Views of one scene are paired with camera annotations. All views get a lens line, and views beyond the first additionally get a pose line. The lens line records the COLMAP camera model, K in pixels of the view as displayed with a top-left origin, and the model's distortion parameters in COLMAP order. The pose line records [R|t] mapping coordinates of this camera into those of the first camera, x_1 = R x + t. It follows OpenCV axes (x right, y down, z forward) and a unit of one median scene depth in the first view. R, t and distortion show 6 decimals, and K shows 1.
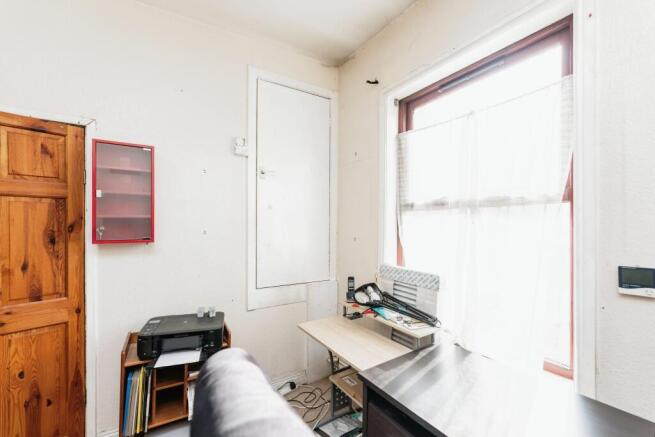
lens RADIAL K [[264.5, 0, 327.5], [0, 264.5, 218.5], [0, 0, 1]] dist [0.000172, -0.000029]
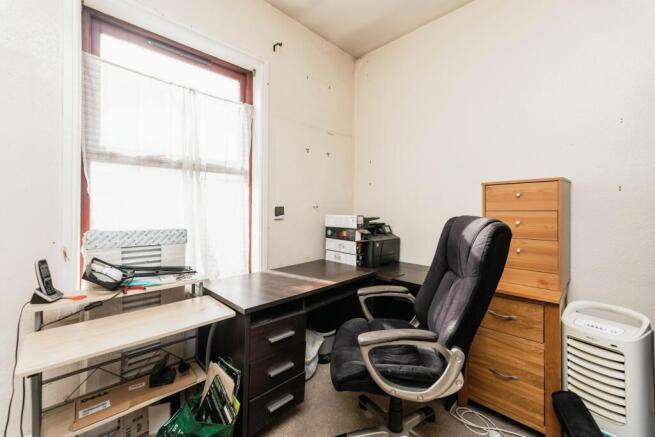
lens RADIAL K [[264.5, 0, 327.5], [0, 264.5, 218.5], [0, 0, 1]] dist [0.000172, -0.000029]
pose [[-0.195649, -0.005265, 0.980660, -0.664493], [0.005635, 0.999963, 0.006492, 0.155651], [-0.980658, 0.006796, -0.195613, 0.591761]]
